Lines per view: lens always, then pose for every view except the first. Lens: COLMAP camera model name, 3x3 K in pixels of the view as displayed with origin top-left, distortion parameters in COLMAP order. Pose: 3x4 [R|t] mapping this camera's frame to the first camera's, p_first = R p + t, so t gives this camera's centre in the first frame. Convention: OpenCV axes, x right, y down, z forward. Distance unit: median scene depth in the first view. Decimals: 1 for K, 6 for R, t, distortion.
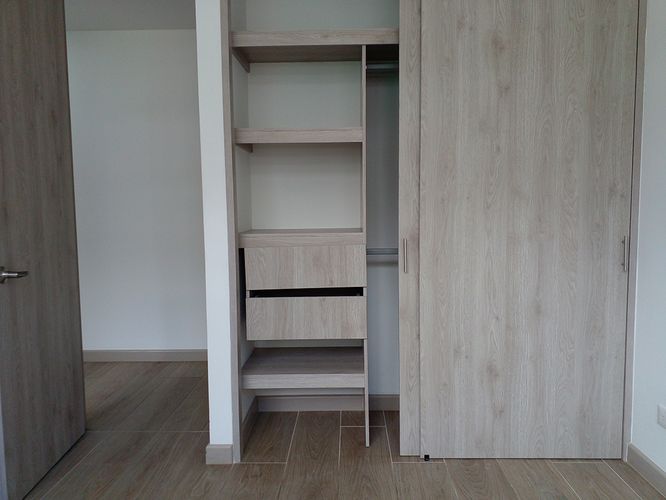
lens RADIAL K [[543.4, 0, 333.0], [0, 543.4, 250.0], [0, 0, 1]] dist [0.084968, -0.133060]
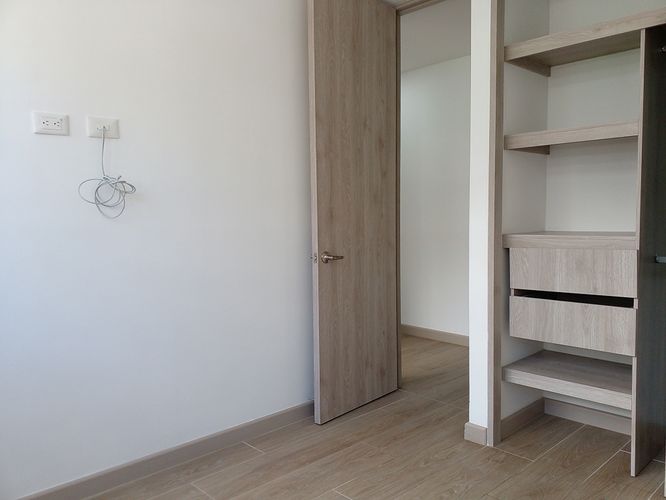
lens RADIAL K [[543.4, 0, 333.0], [0, 543.4, 250.0], [0, 0, 1]] dist [0.084968, -0.133060]
pose [[0.694557, 0.048152, -0.717825, 0.360824], [-0.053875, 0.998437, 0.014846, 0.002904], [0.717418, 0.028362, 0.696066, 0.015501]]
